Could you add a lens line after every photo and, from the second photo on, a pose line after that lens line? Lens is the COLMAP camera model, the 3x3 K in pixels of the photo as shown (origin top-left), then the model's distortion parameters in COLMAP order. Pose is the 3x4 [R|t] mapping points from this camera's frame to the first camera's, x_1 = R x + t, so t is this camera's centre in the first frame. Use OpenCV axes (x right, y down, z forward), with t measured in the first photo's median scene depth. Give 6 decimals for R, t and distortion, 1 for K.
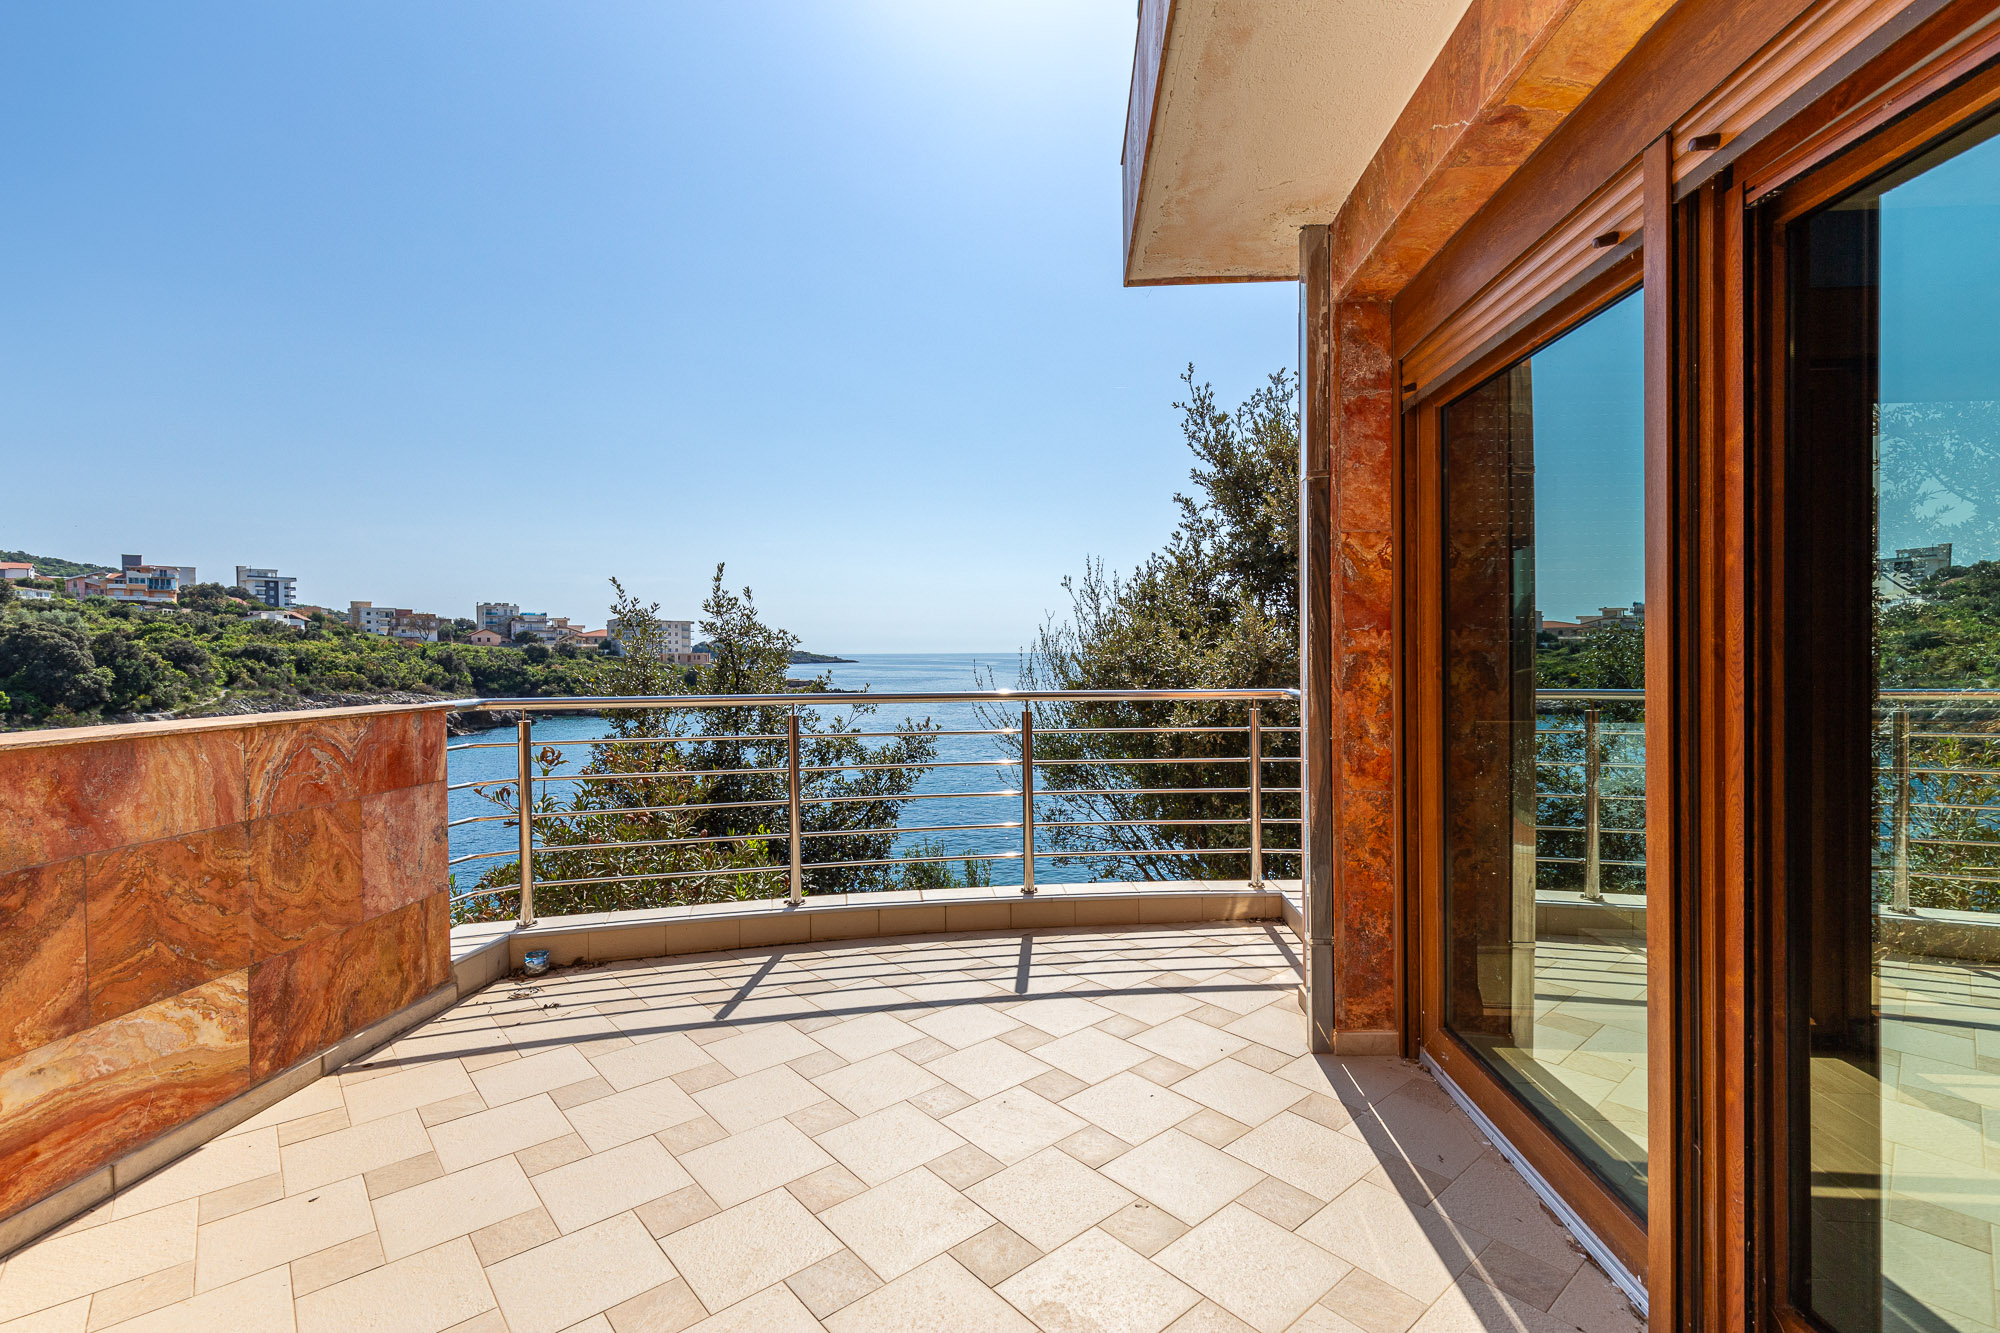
lens RADIAL K [[902.0, 0, 1016.1], [0, 902.0, 663.1], [0, 0, 1]] dist [0.005147, 0.000412]
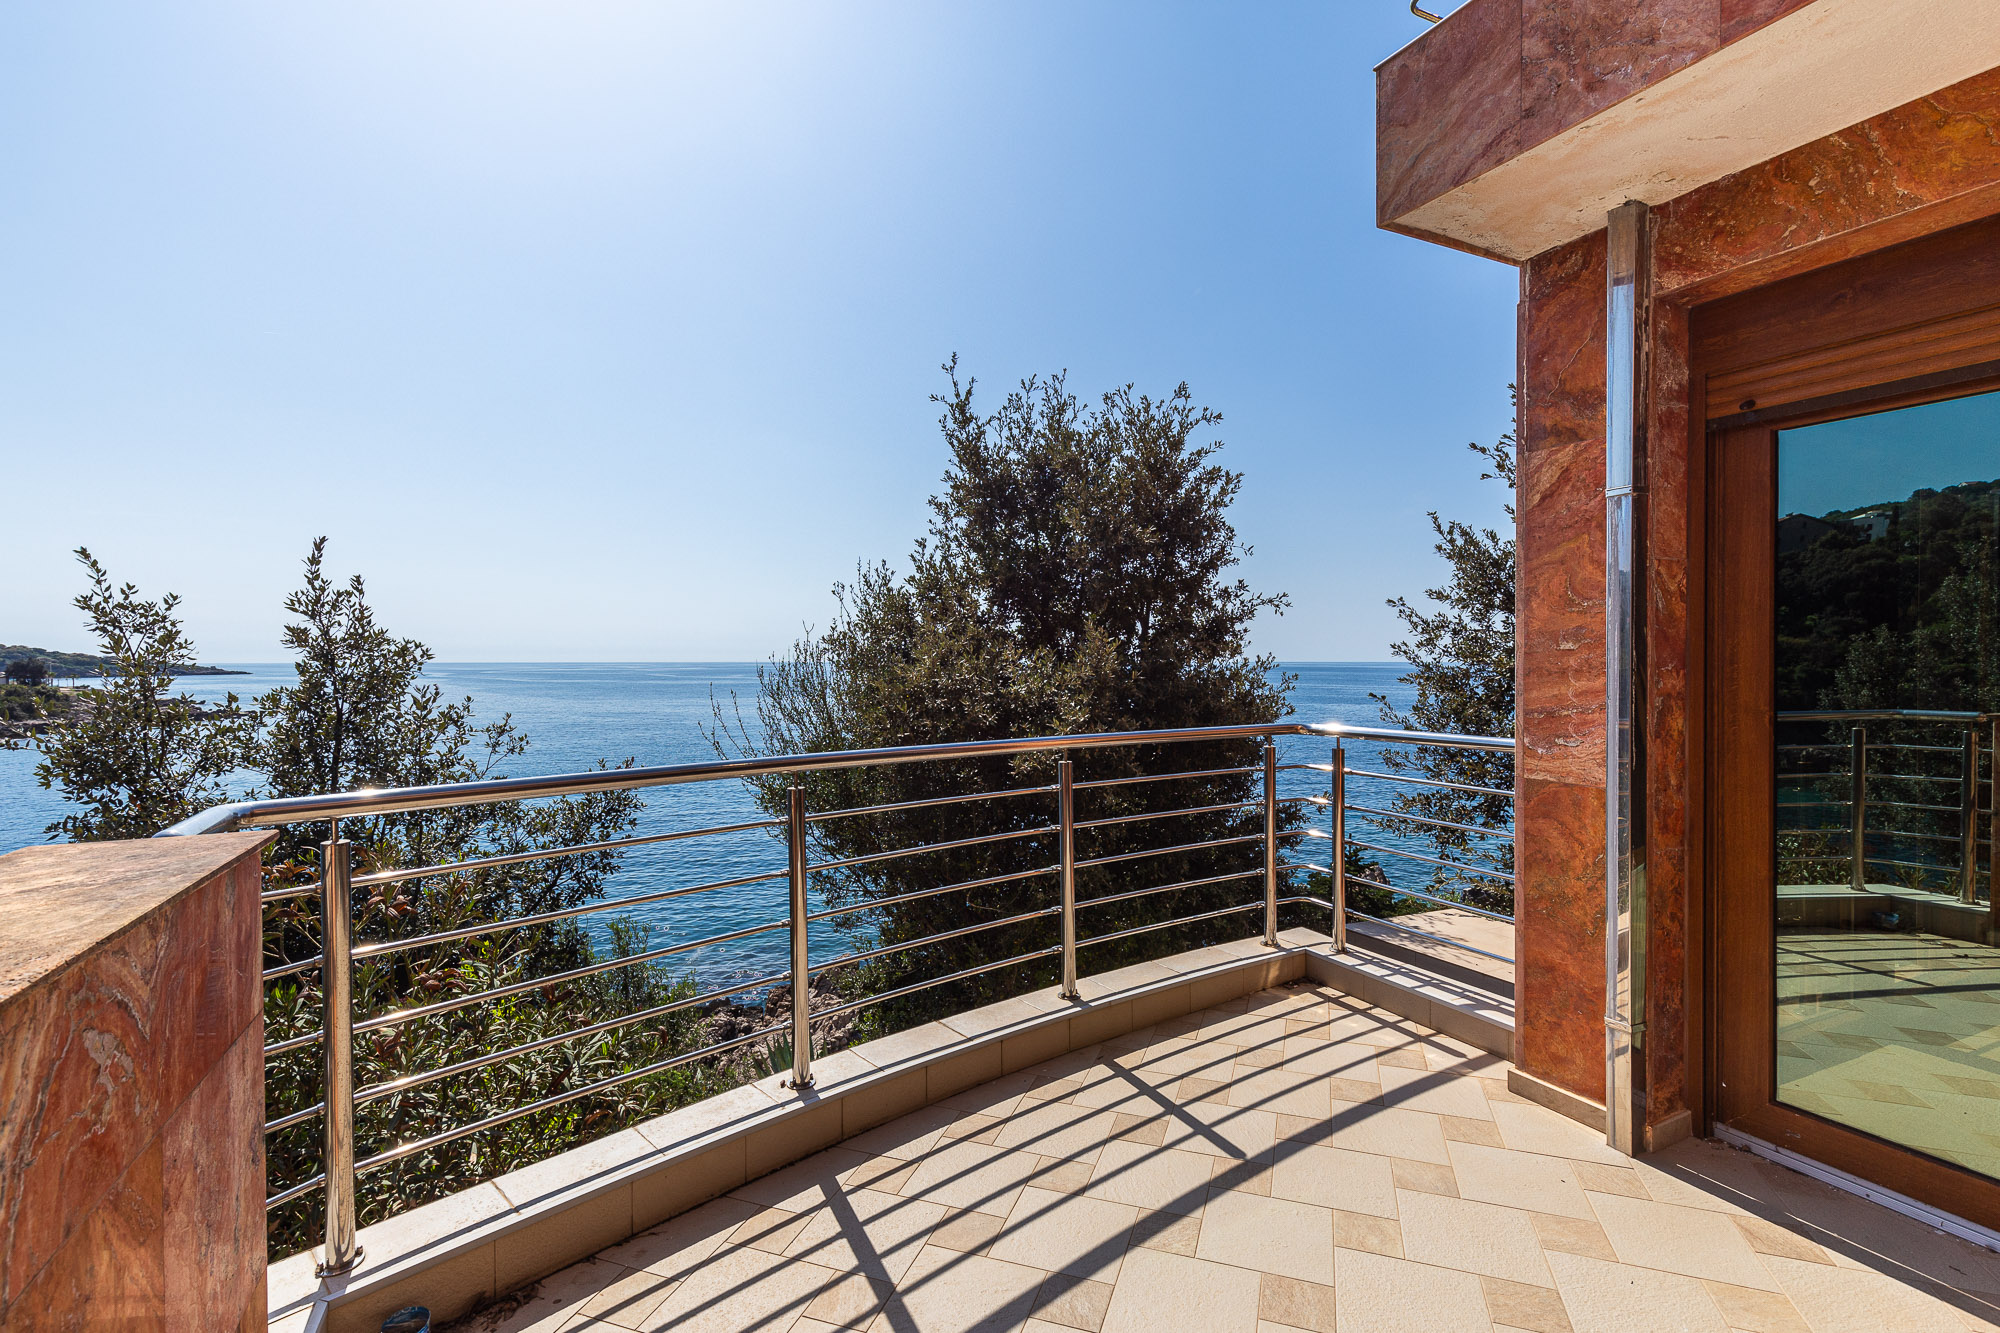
lens RADIAL K [[910.5, 0, 995.1], [0, 910.5, 673.1], [0, 0, 1]] dist [0.003416, 0.000331]
pose [[0.871710, -0.001715, 0.490019, -0.222003], [0.001883, 0.999998, 0.000149, -0.012067], [-0.490019, 0.000793, 0.871712, 0.187513]]
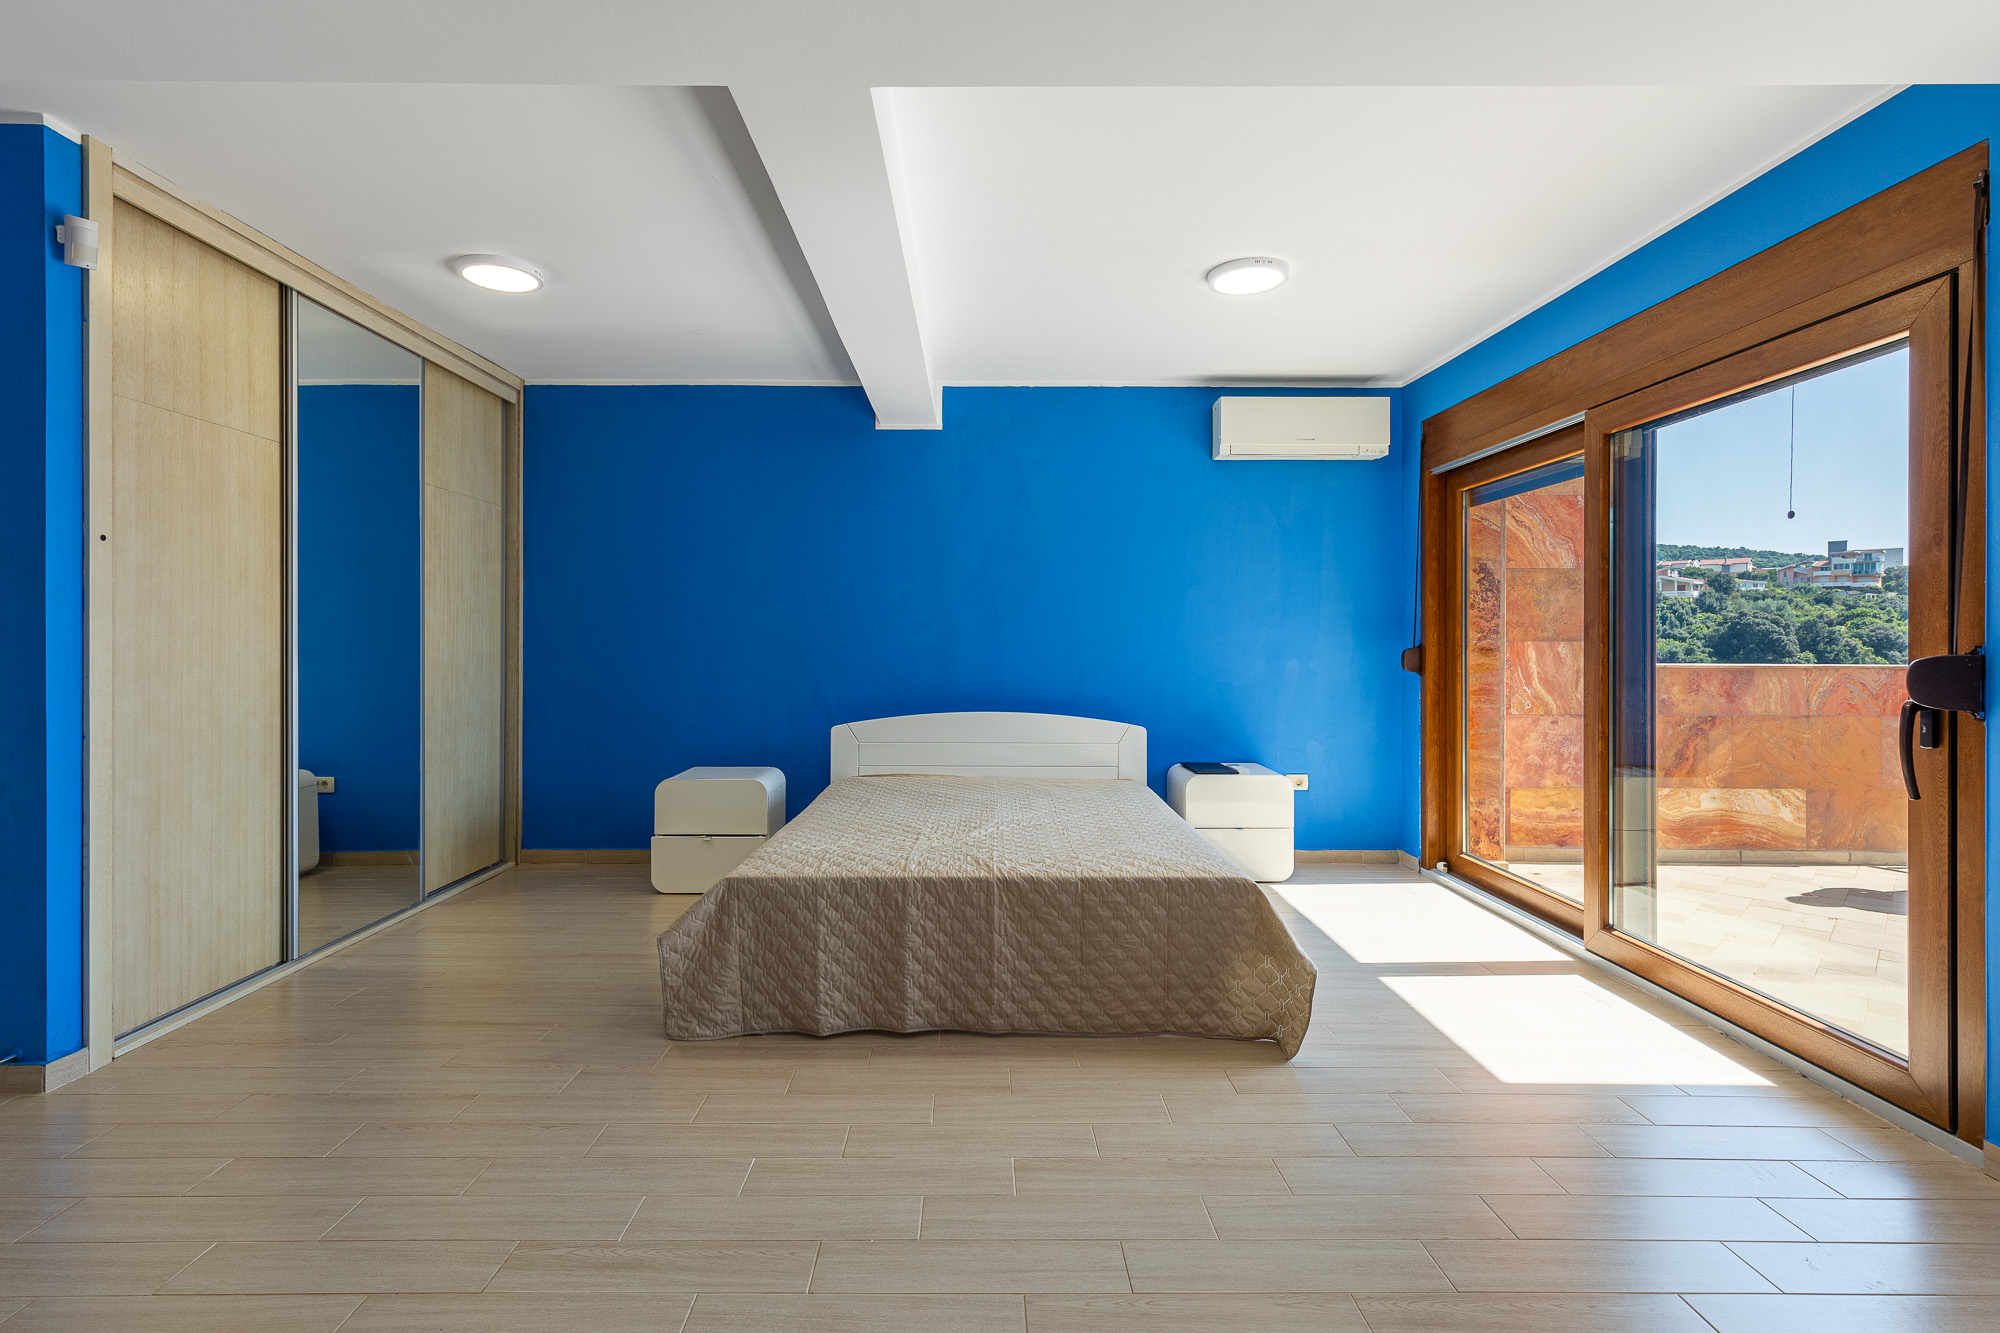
lens RADIAL K [[941.1, 0, 969.8], [0, 941.1, 639.0], [0, 0, 1]] dist [0.001455, 0.000245]
pose [[0.053904, 0.006168, -0.998527, 0.352072], [-0.017756, 0.999829, 0.005217, 0.009176], [0.998388, 0.017449, 0.054004, -0.299378]]
